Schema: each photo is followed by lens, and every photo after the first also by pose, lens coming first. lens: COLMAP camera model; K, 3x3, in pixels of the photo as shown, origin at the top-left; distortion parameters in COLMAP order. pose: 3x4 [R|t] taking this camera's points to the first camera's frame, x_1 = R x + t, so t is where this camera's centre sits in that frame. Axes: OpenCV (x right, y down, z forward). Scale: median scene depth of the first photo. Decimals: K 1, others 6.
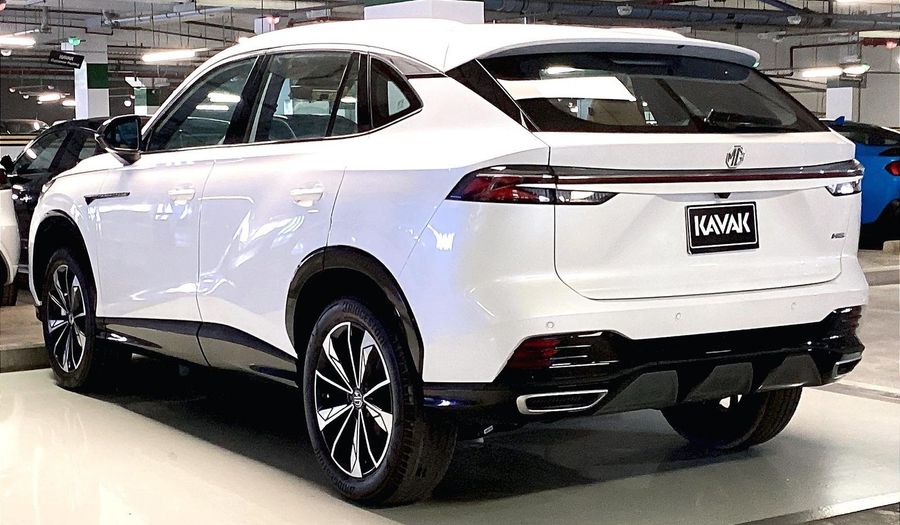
lens RADIAL K [[1441.7, 0, 453.7], [0, 1441.7, 260.5], [0, 0, 1]] dist [-0.127977, 0.000000]
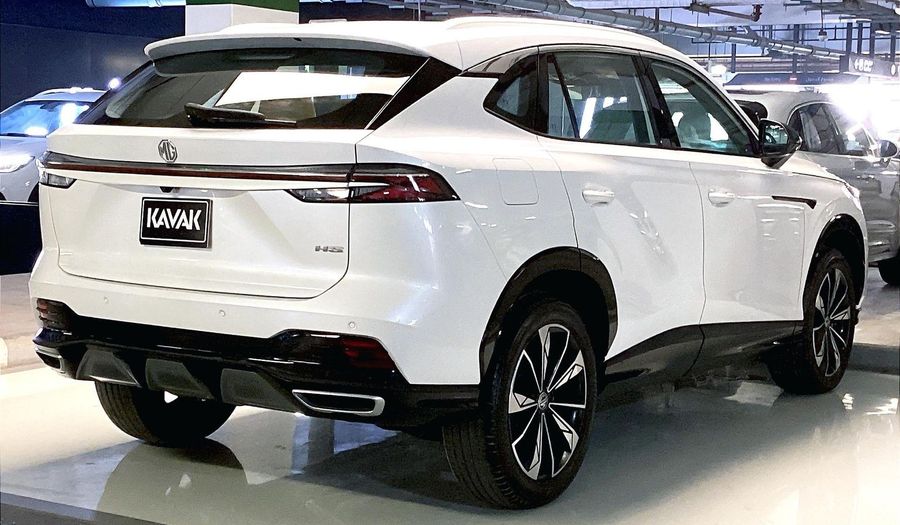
lens RADIAL K [[1441.7, 0, 453.9], [0, 1441.7, 264.0], [0, 0, 1]] dist [-0.127977, 0.000000]
pose [[0.425730, 0.093927, -0.899962, 1.169296], [-0.101307, 0.993292, 0.055744, -0.069412], [0.899161, 0.067440, 0.432390, 0.748642]]
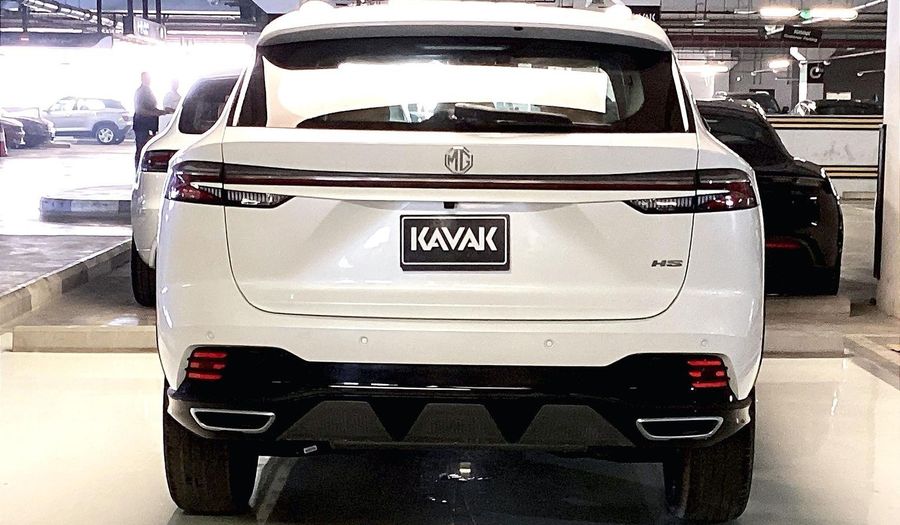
lens RADIAL K [[1373.3, 0, 457.8], [0, 1373.3, 261.8], [0, 0, 1]] dist [0.067664, 0.000000]
pose [[0.844059, 0.075728, -0.530876, 0.624041], [-0.063281, 0.997127, 0.041625, -0.045895], [0.532503, -0.001540, 0.846427, 0.312730]]
